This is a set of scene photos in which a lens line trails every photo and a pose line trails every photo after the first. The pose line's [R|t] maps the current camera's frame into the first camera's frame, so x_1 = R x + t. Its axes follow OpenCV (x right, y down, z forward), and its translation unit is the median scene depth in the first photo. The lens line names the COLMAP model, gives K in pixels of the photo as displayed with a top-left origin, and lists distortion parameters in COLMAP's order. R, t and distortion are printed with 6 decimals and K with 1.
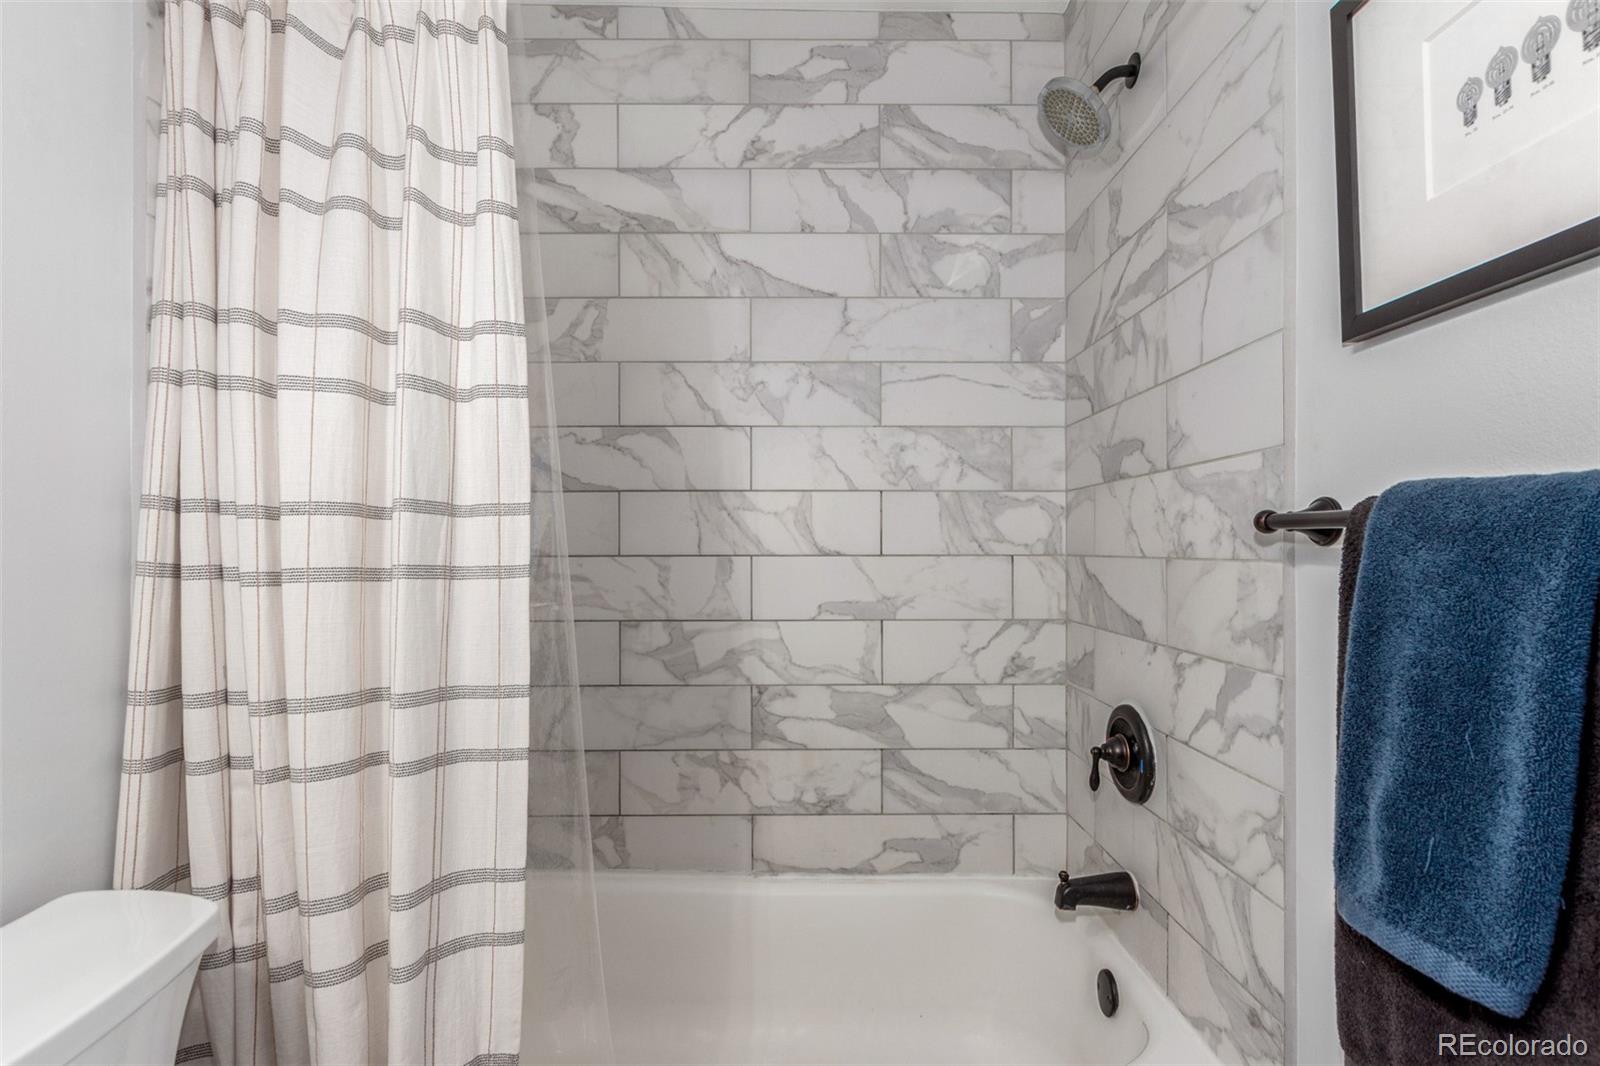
lens RADIAL K [[738.6, 0, 799.1], [0, 738.6, 541.1], [0, 0, 1]] dist [0.001565, 0.000412]
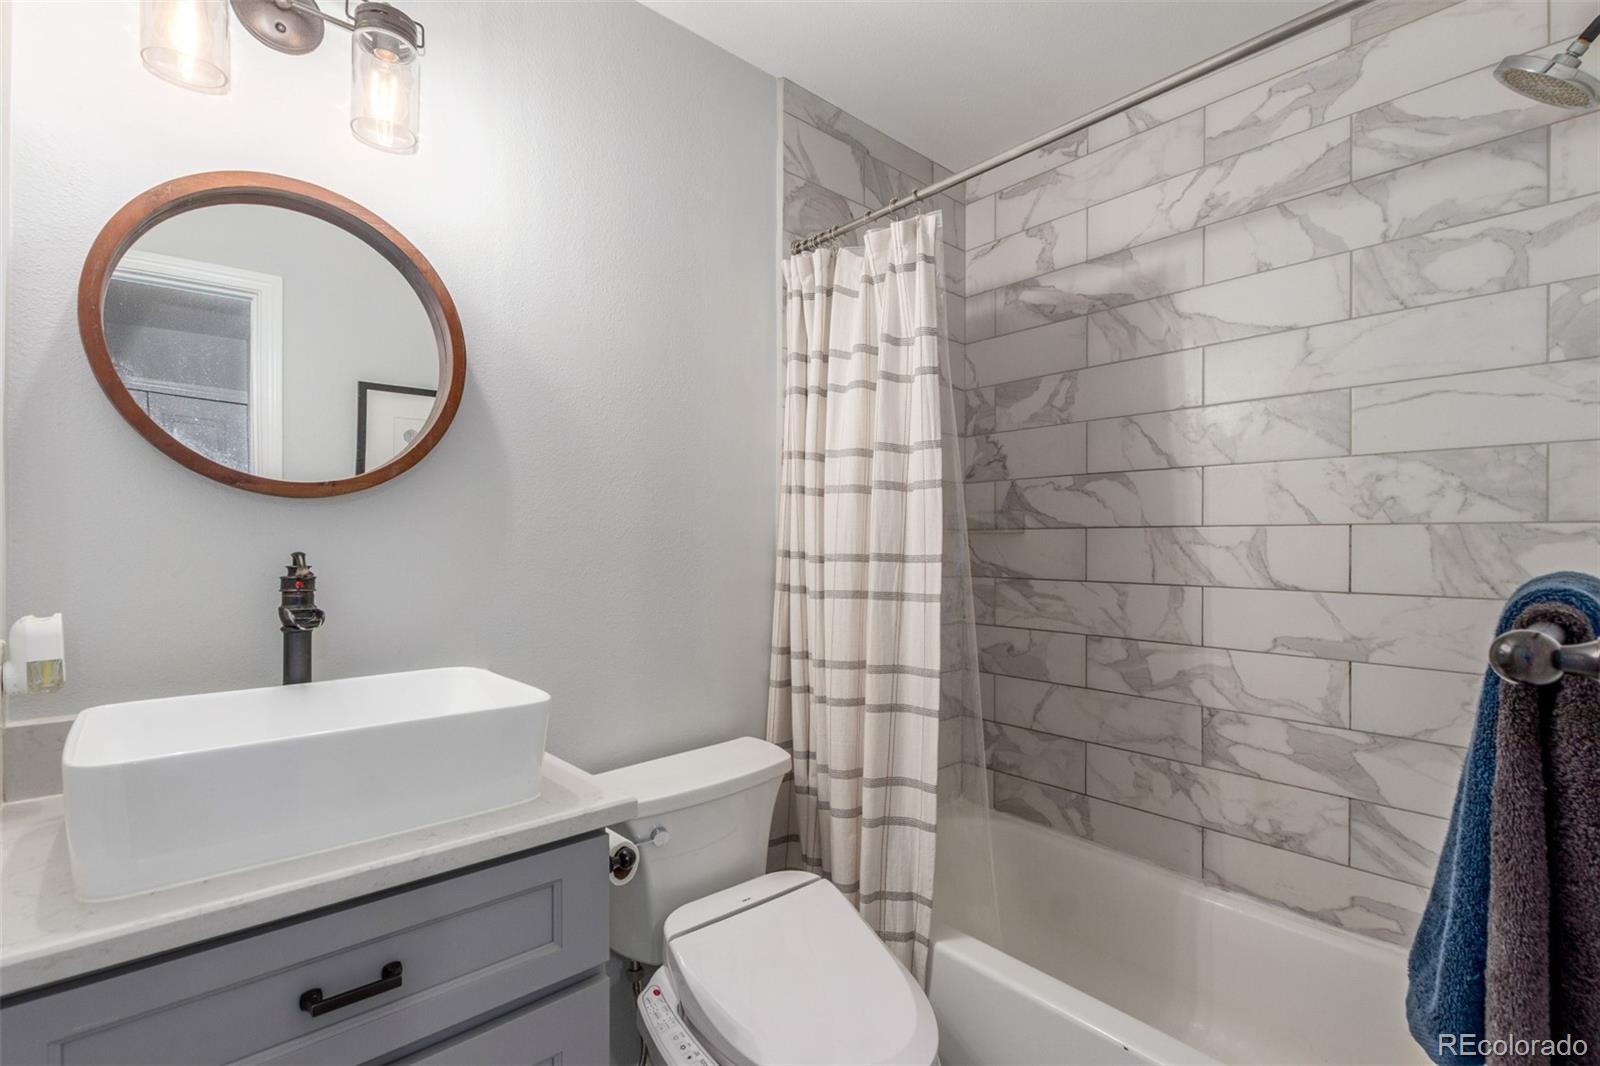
lens RADIAL K [[738.6, 0, 811.4], [0, 738.6, 538.1], [0, 0, 1]] dist [0.001565, 0.000412]
pose [[0.666974, 0.000715, -0.745080, 0.358722], [-0.001331, 0.999999, -0.000232, -0.049812], [0.745079, 0.001147, 0.666975, -0.144703]]
